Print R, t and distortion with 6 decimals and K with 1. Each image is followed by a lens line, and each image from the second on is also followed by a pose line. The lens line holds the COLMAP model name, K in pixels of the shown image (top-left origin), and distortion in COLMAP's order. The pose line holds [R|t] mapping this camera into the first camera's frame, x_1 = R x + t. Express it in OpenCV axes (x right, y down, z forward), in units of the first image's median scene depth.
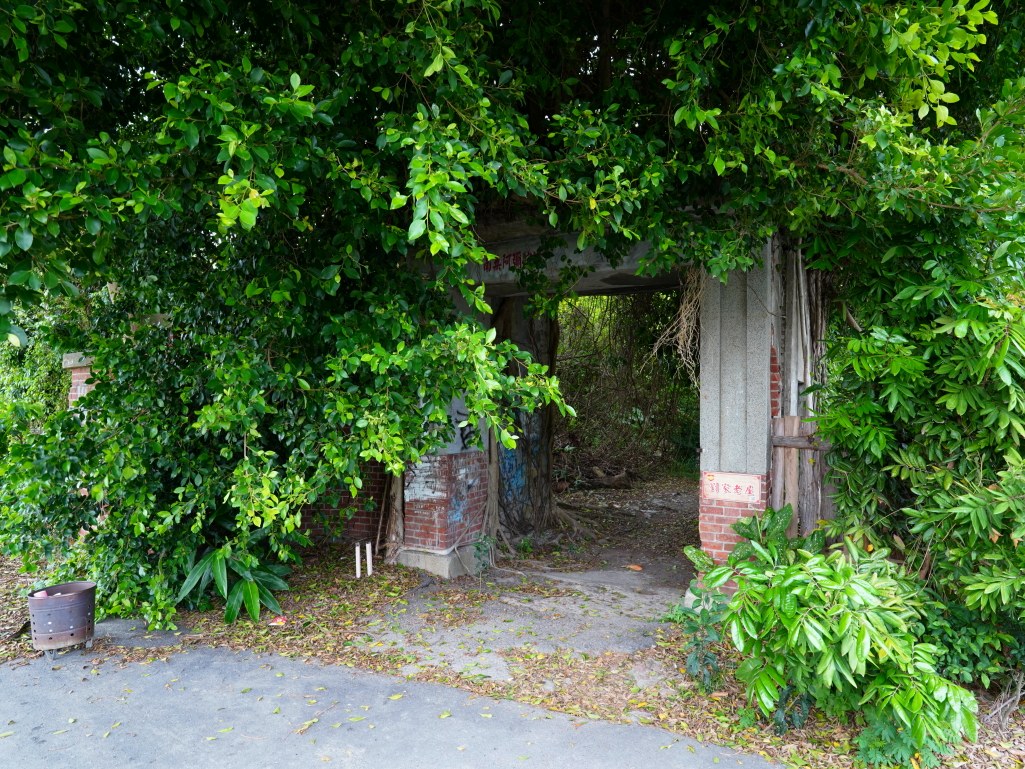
lens RADIAL K [[632.2, 0, 515.1], [0, 632.2, 387.6], [0, 0, 1]] dist [-0.037338, 0.023331]
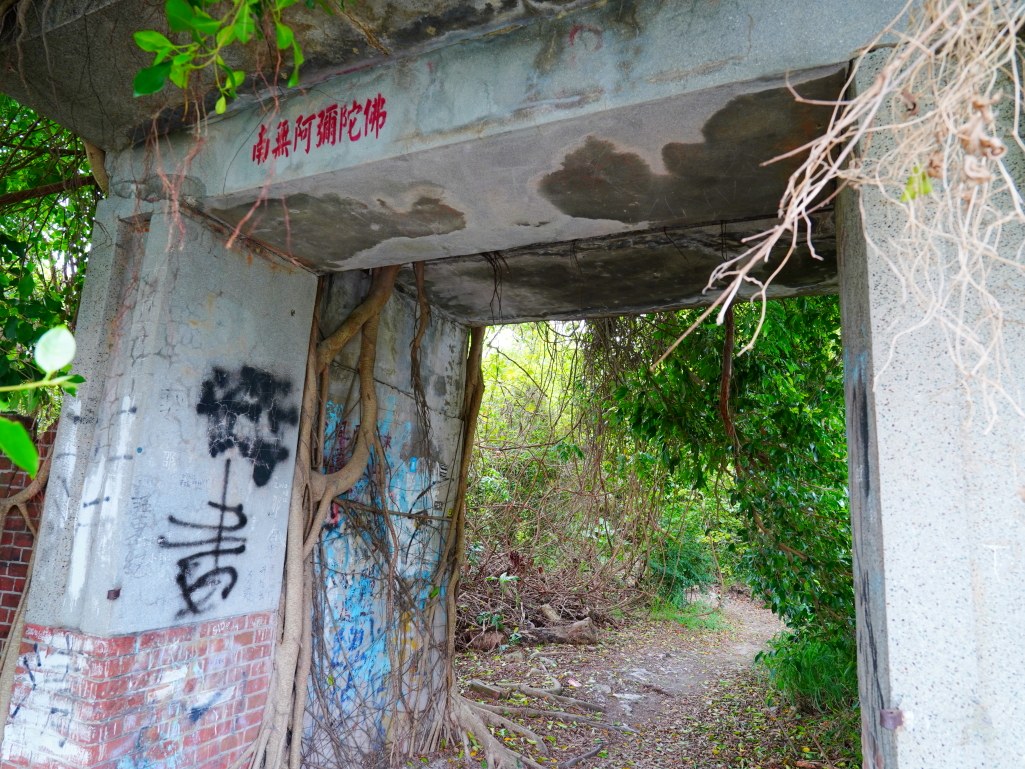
lens RADIAL K [[632.2, 0, 508.5], [0, 632.2, 385.0], [0, 0, 1]] dist [-0.037338, 0.023331]
pose [[0.998058, 0.048367, 0.039261, 0.062207], [-0.041076, 0.984764, -0.168977, 0.008570], [-0.046835, 0.167036, 0.984838, 0.370989]]
